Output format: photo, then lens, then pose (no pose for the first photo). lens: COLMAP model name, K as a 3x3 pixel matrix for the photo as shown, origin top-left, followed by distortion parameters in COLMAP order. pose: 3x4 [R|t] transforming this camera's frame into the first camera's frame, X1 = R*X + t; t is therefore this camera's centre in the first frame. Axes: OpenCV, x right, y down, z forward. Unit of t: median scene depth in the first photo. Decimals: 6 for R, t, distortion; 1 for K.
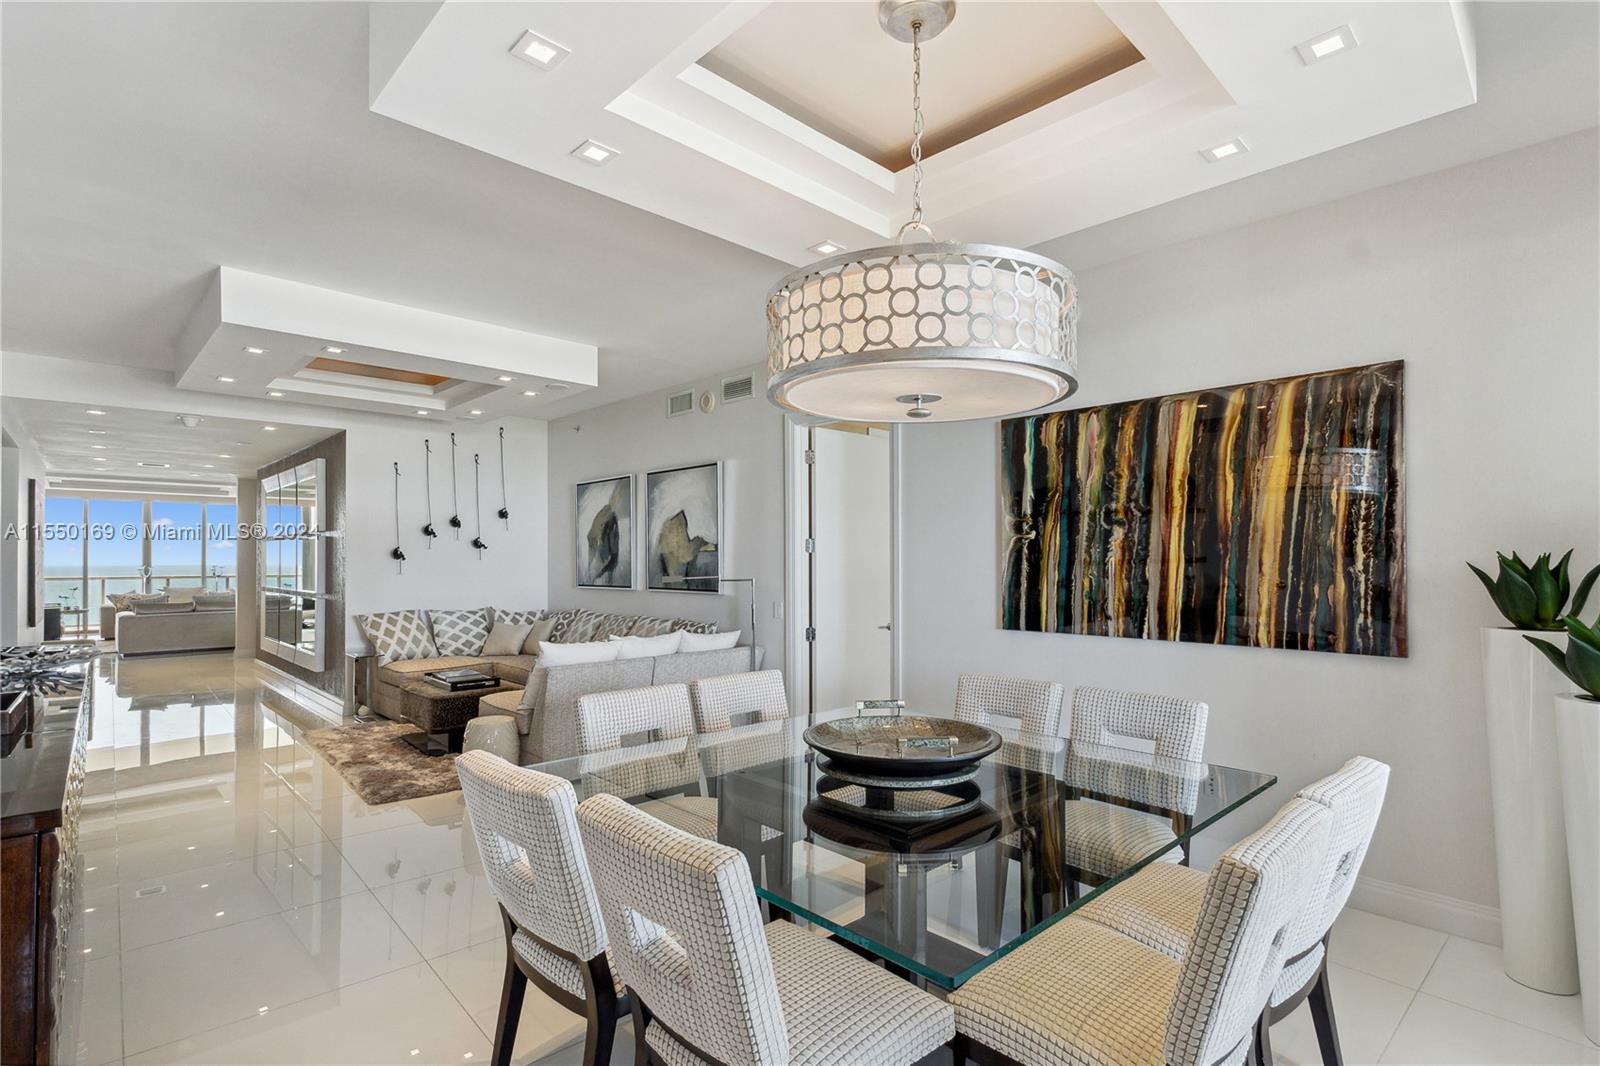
lens RADIAL K [[763.1, 0, 802.9], [0, 763.1, 550.9], [0, 0, 1]] dist [0.000526, 0.000221]
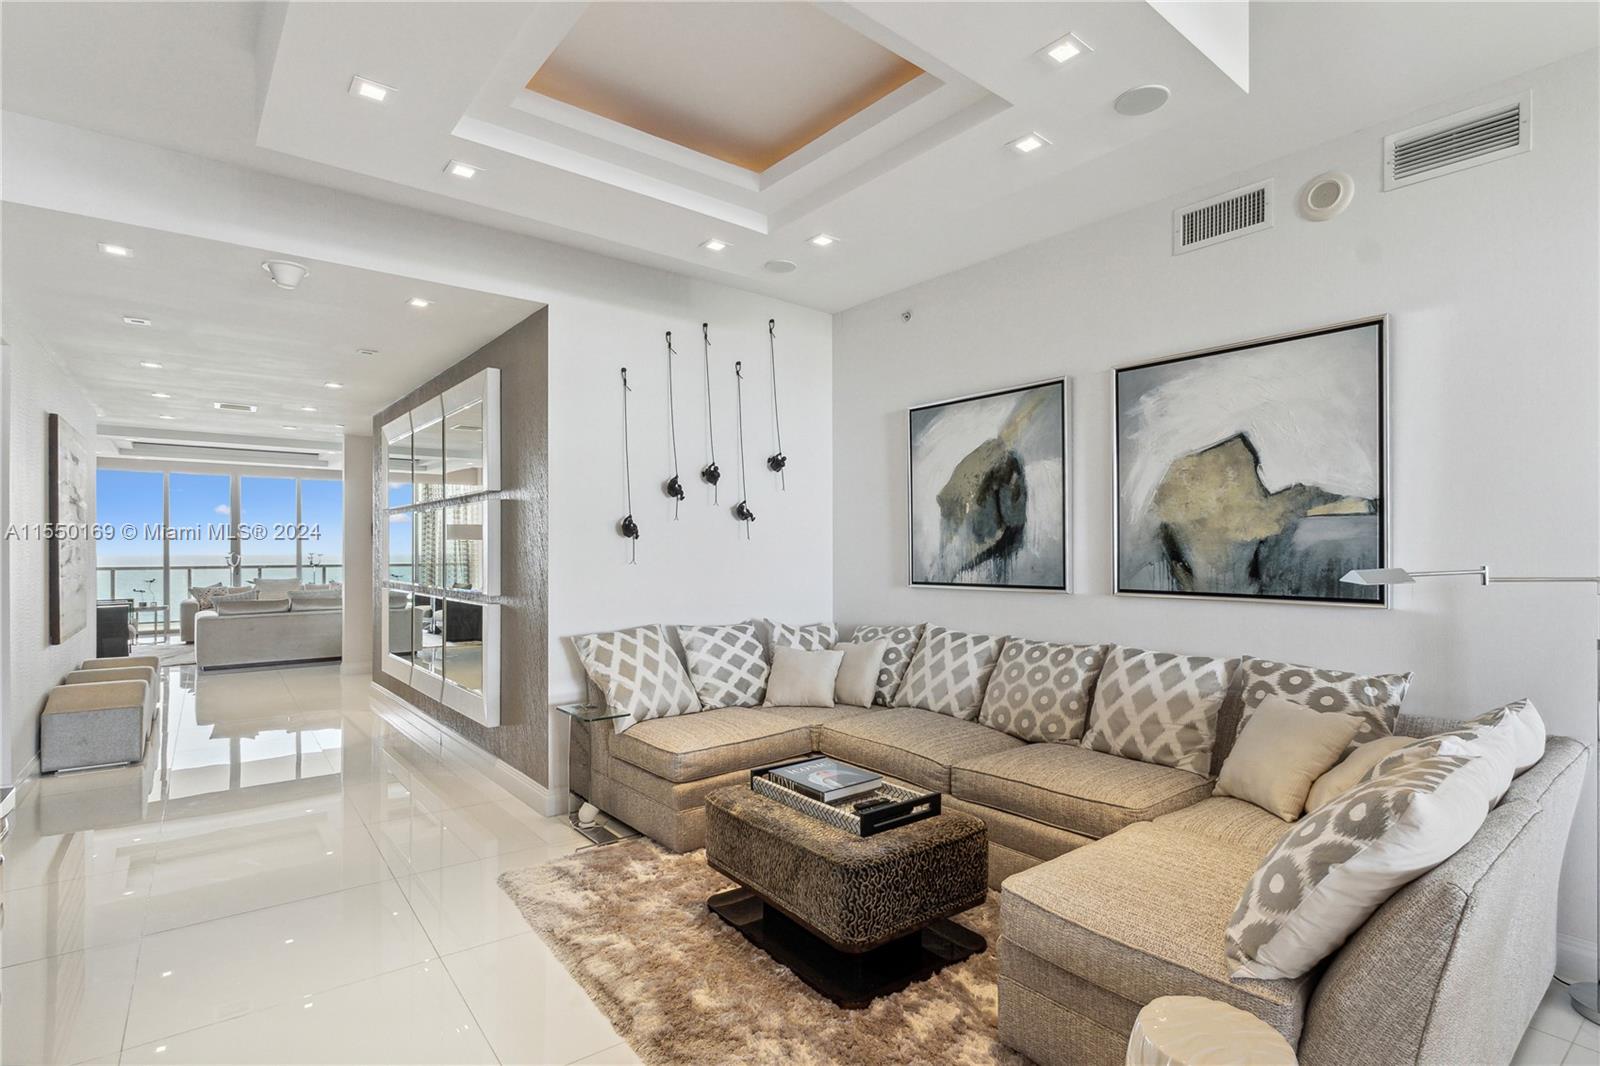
lens RADIAL K [[783.2, 0, 808.6], [0, 783.2, 545.7], [0, 0, 1]] dist [0.000761, 0.000416]
pose [[0.996389, 0.000506, -0.084902, -0.337132], [0.000006, 0.999982, 0.006035, 0.013621], [0.084903, -0.006013, 0.996371, 0.415557]]
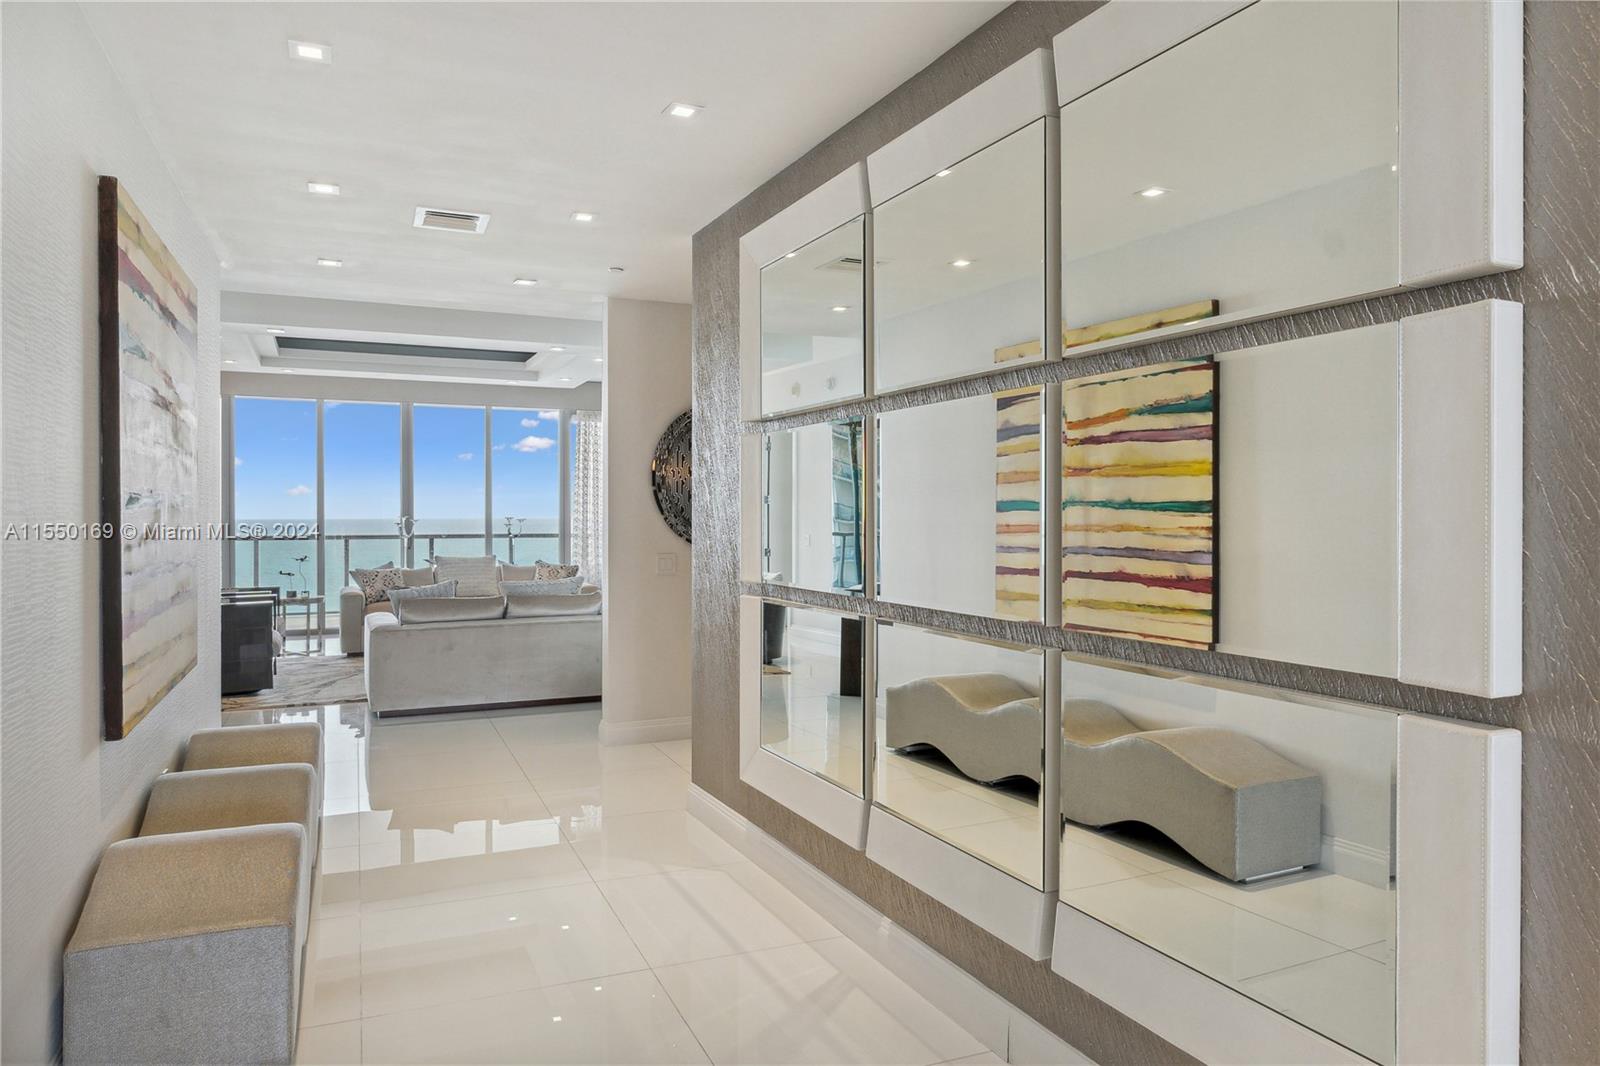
lens RADIAL K [[1059.0, 0, 803.0], [0, 1059.0, 516.0], [0, 0, 1]] dist [0.000671, -0.000122]
pose [[0.943118, 0.003137, -0.332444, -0.690298], [0.001352, 0.999911, 0.013271, 0.019076], [0.332456, -0.012966, 0.943030, 0.765694]]
